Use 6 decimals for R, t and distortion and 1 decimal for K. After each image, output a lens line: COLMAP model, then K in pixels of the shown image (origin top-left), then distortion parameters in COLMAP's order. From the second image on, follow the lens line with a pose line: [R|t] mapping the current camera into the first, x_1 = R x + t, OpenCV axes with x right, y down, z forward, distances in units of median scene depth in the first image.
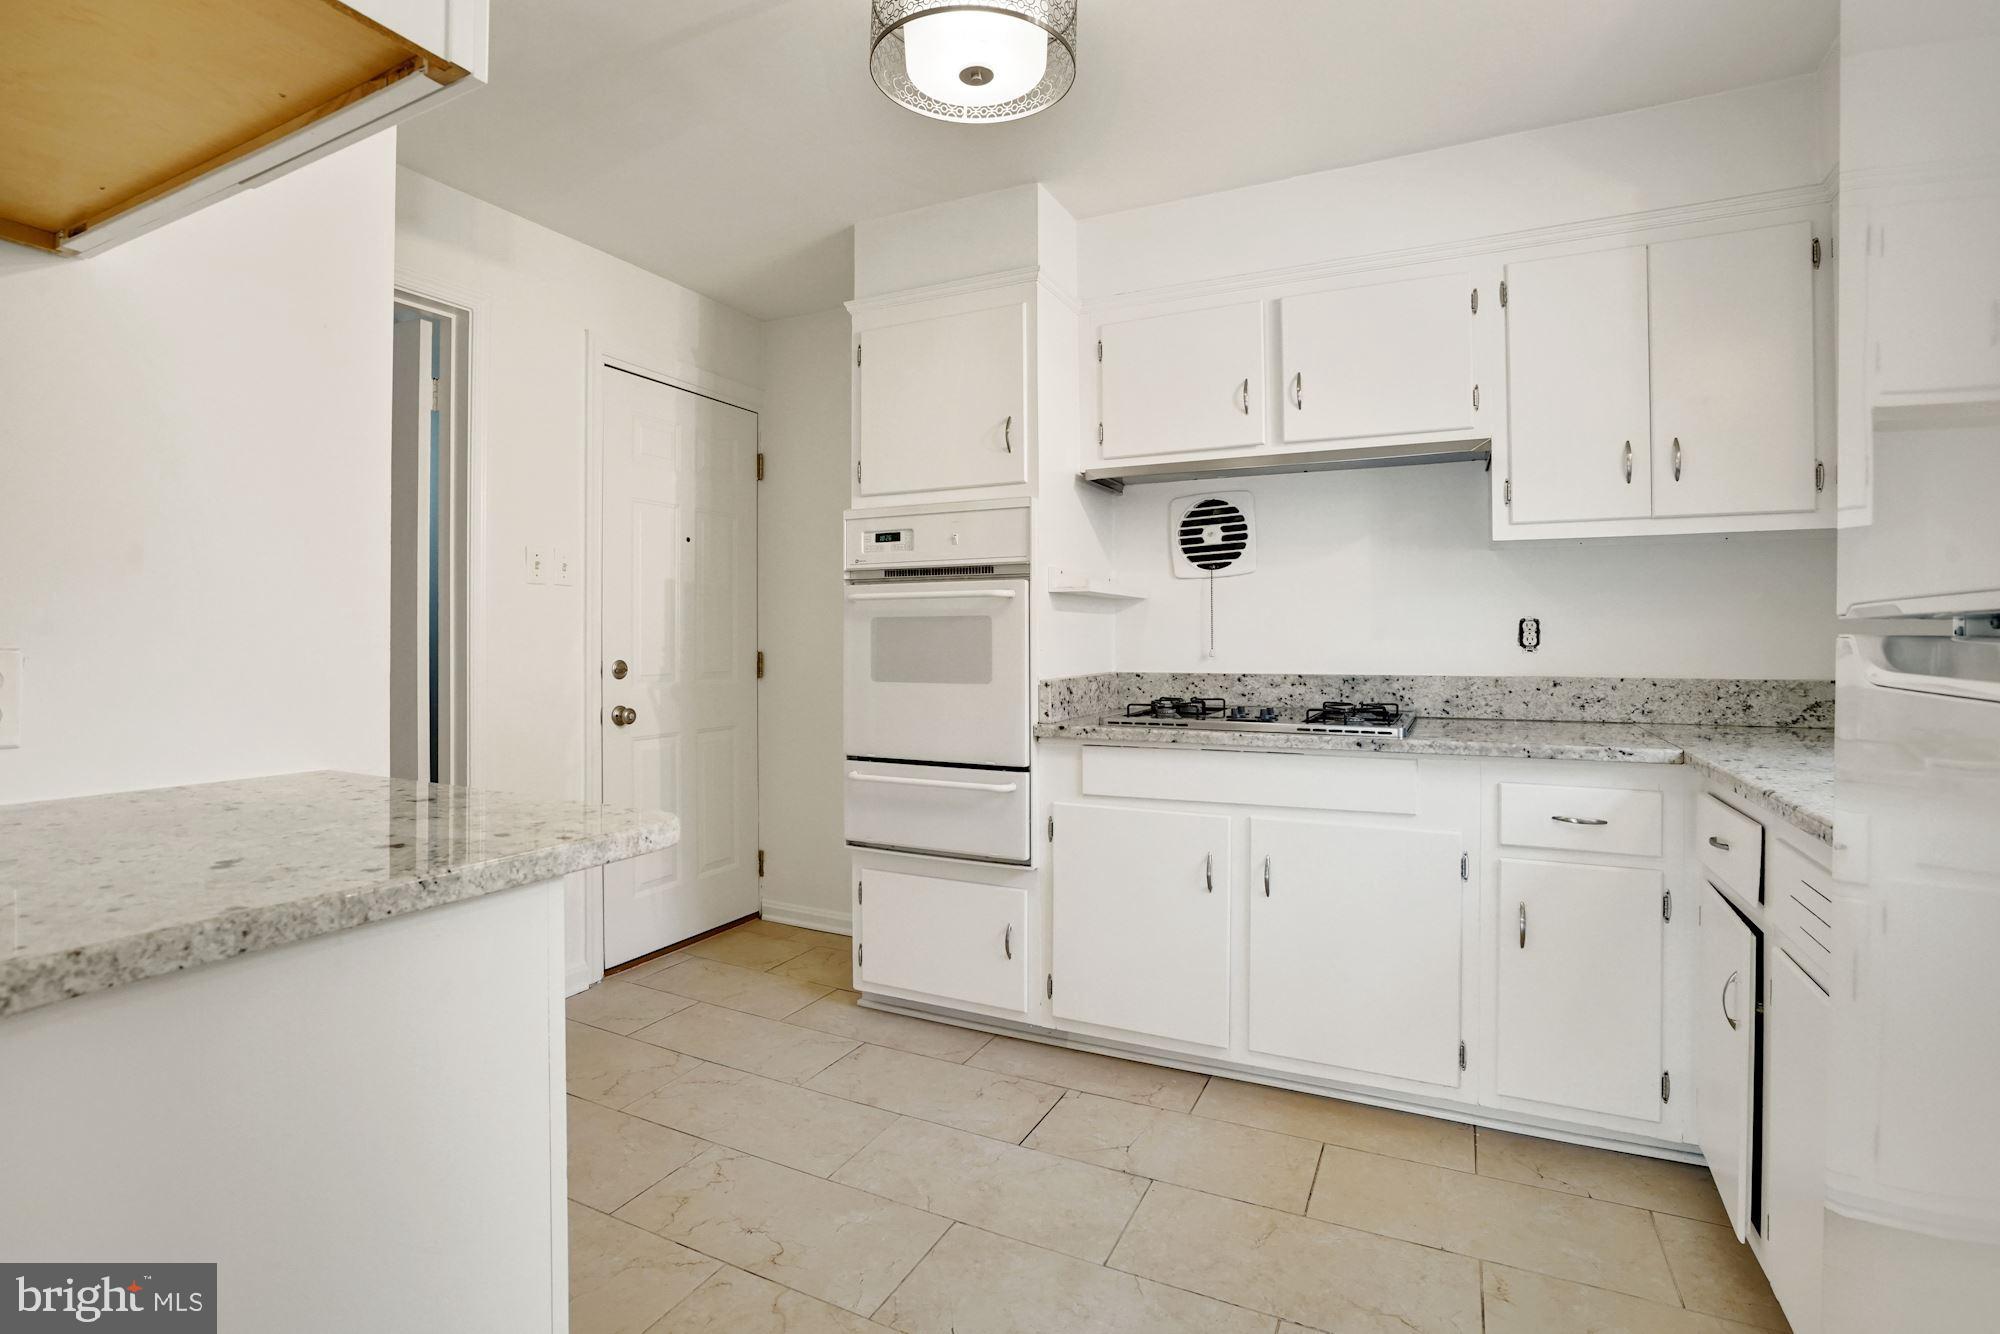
lens RADIAL K [[938.0, 0, 996.4], [0, 938.0, 647.9], [0, 0, 1]] dist [0.001339, 0.000937]
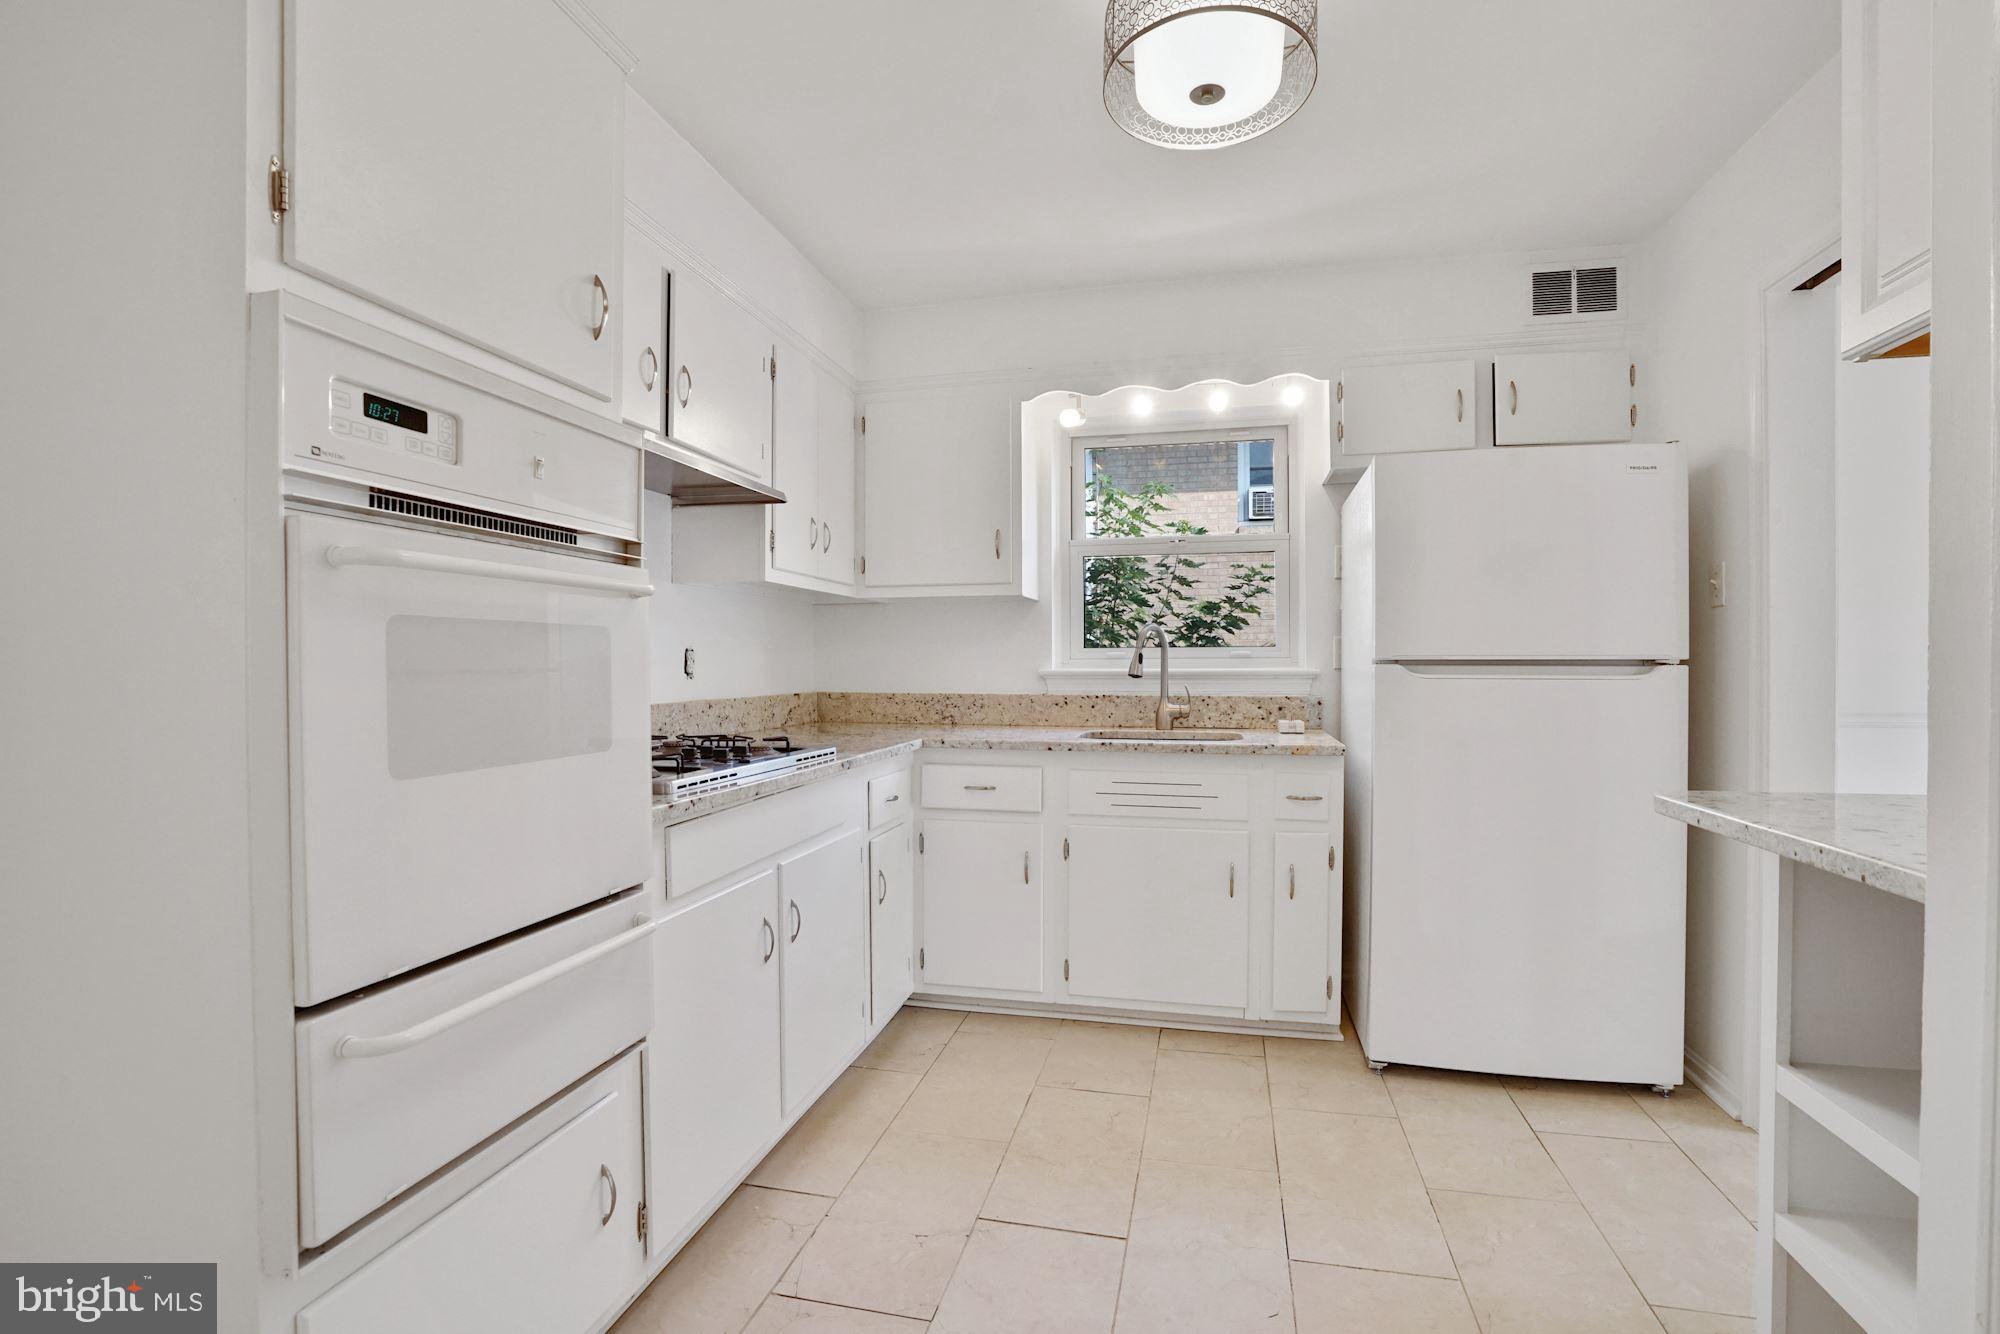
lens RADIAL K [[938.0, 0, 999.1], [0, 938.0, 673.3], [0, 0, 1]] dist [0.001339, 0.000937]
pose [[-0.220947, -0.007792, 0.975255, -0.591807], [0.007230, 0.999928, 0.009628, -0.010087], [-0.975259, 0.009179, -0.220875, 0.883640]]
